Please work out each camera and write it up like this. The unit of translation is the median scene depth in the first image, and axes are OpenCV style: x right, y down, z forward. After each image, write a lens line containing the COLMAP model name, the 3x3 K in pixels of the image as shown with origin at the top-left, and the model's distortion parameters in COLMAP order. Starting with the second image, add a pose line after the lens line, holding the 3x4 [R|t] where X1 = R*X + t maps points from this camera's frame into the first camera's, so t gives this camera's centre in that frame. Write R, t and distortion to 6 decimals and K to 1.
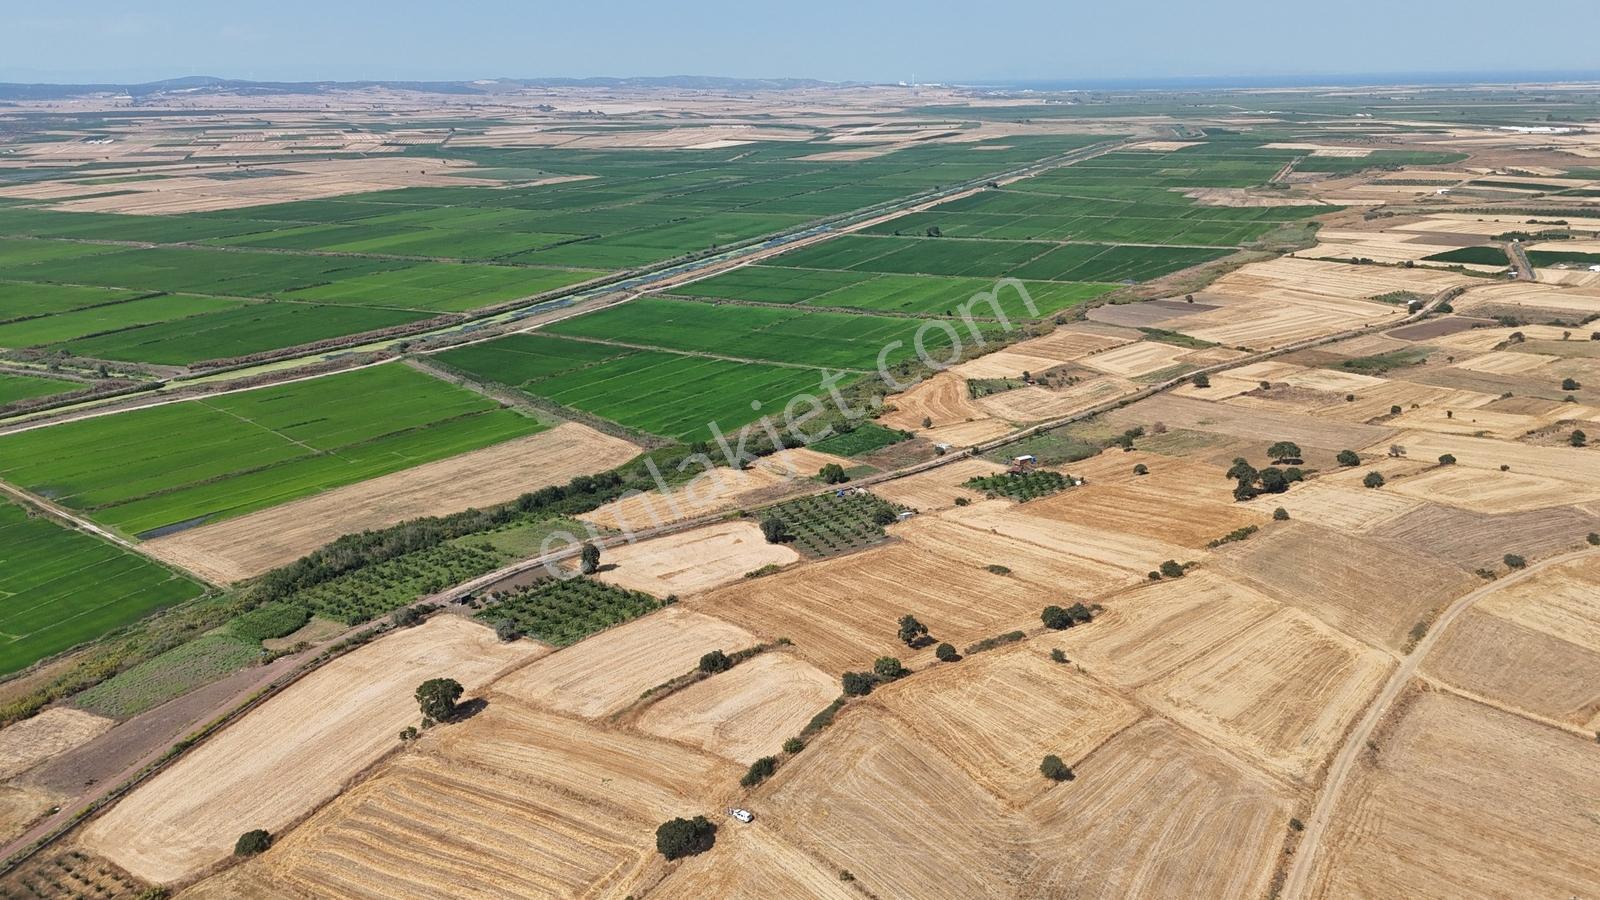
lens RADIAL K [[1175.3, 0, 806.7], [0, 1175.3, 459.5], [0, 0, 1]] dist [0.081271, -0.083553]
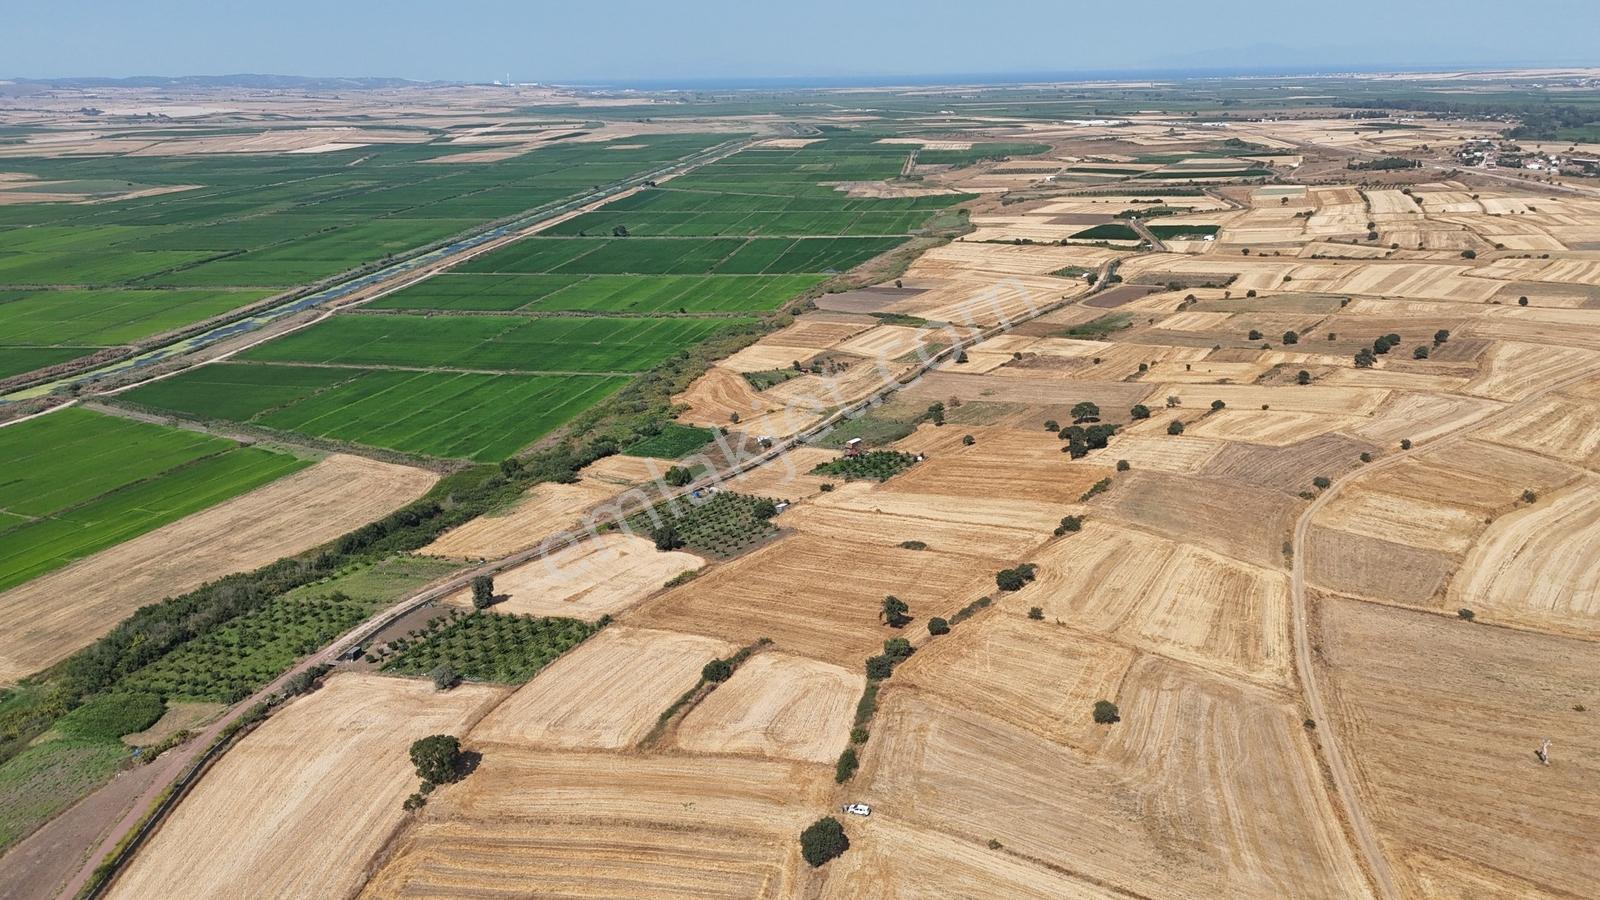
lens RADIAL K [[1175.3, 0, 807.5], [0, 1175.3, 457.2], [0, 0, 1]] dist [0.081271, -0.083553]
pose [[0.947419, -0.103046, 0.302951, -0.153830], [0.103516, 0.994521, 0.014551, -0.005856], [-0.302790, 0.017575, 0.952895, 0.023685]]
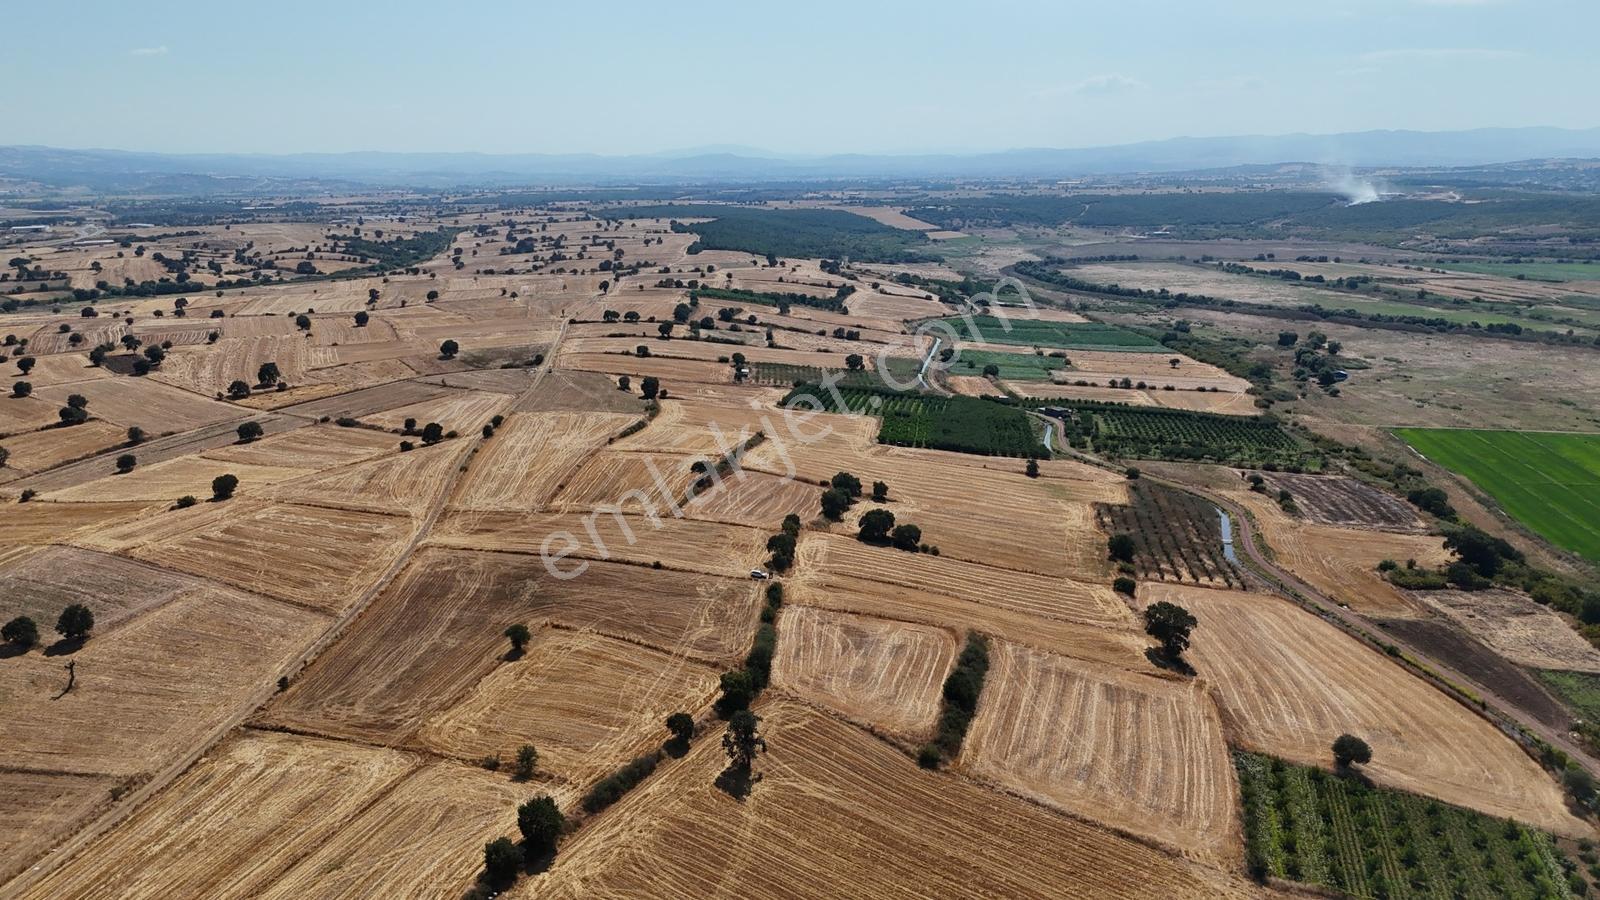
lens RADIAL K [[1175.3, 0, 806.3], [0, 1175.3, 459.8], [0, 0, 1]] dist [0.081271, -0.083553]
pose [[-0.885047, 0.133250, -0.446023, 0.187704], [-0.126217, 0.853570, 0.505458, -0.188434], [0.448064, 0.503649, -0.738631, 0.793586]]
